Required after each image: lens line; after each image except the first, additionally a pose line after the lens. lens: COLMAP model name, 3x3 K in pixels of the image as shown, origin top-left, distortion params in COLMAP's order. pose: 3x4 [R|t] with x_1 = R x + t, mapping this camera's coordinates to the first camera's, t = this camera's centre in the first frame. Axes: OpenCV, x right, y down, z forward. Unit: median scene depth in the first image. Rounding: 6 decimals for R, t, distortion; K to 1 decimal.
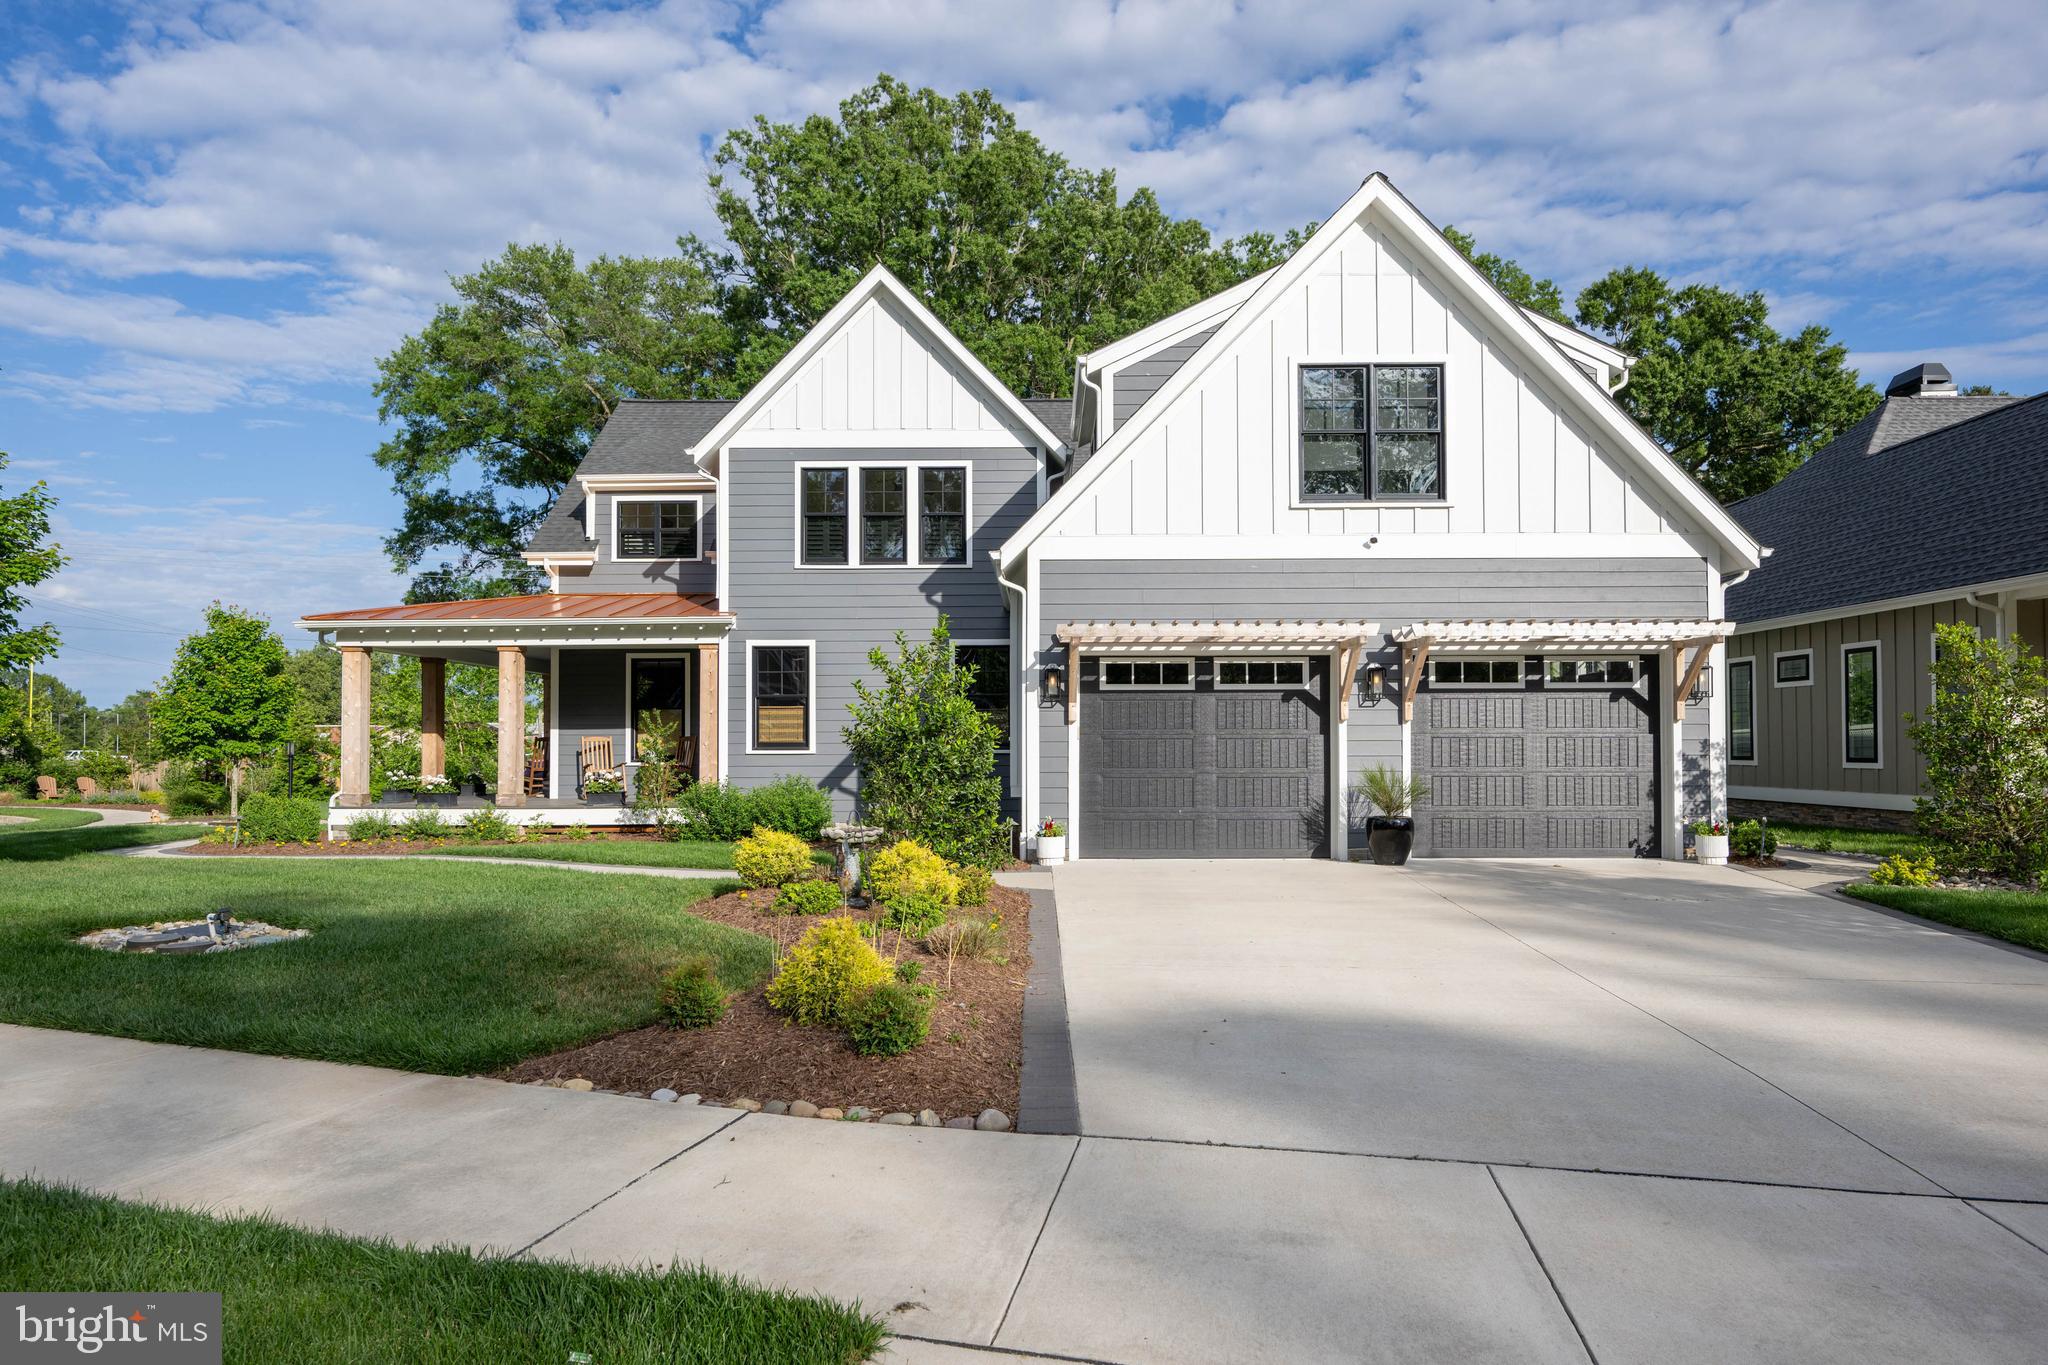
lens RADIAL K [[1218.3, 0, 1021.6], [0, 1218.3, 727.1], [0, 0, 1]] dist [-0.001174, 0.000188]
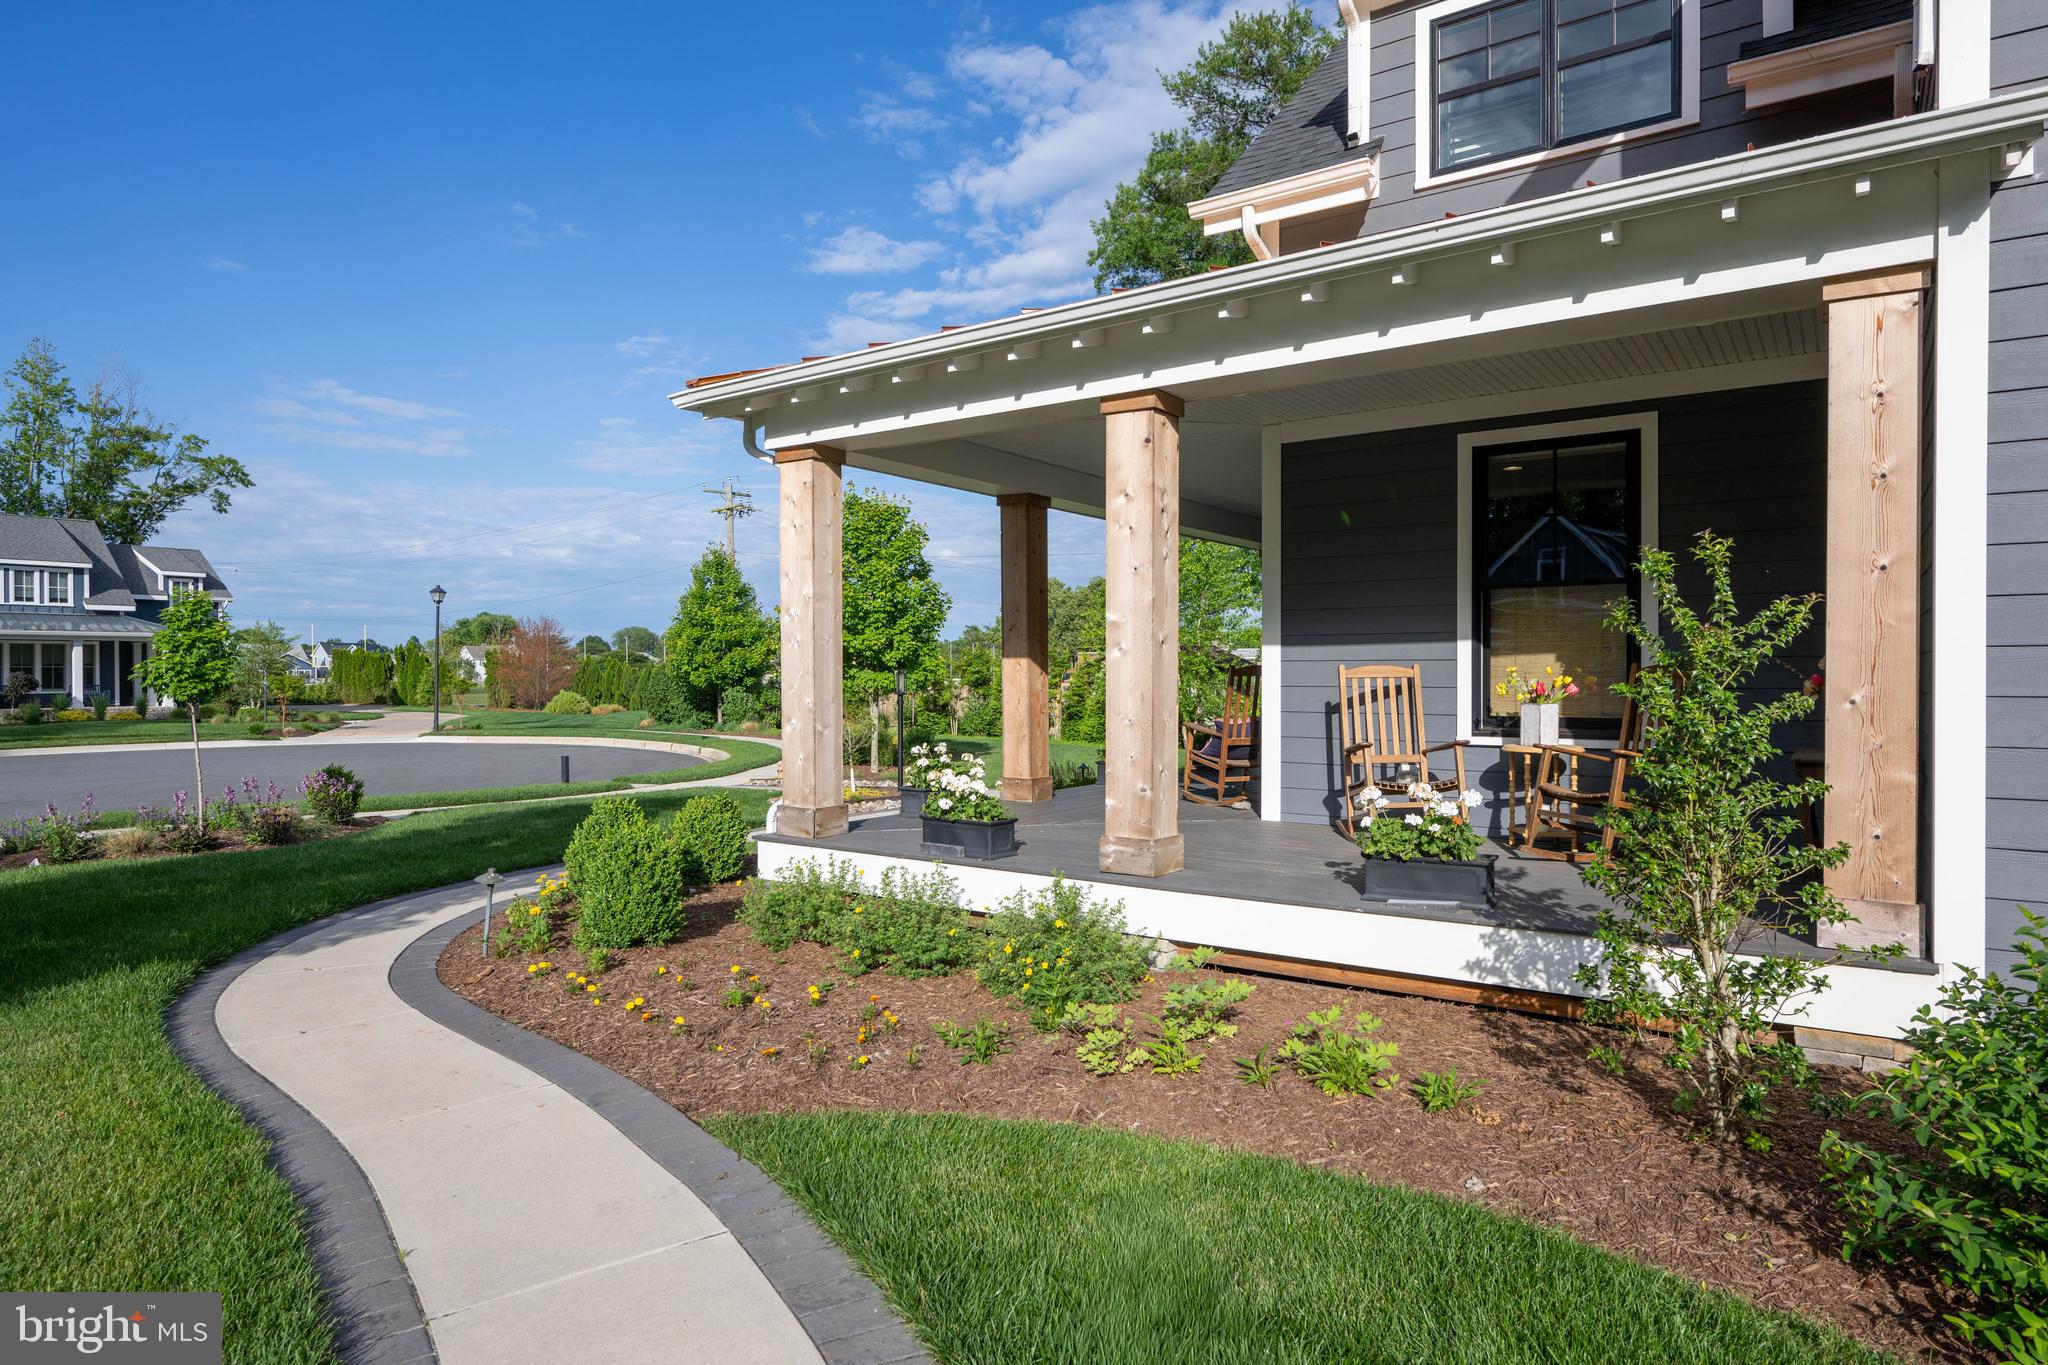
lens RADIAL K [[1144.4, 0, 1024.0], [0, 1144.4, 682.5], [0, 0, 1]] dist [-0.000621, 0.000064]
pose [[0.824595, 0.004707, -0.565704, -0.240200], [0.010874, 0.999649, 0.024168, 0.003731], [0.565619, -0.026080, 0.824254, 0.649983]]
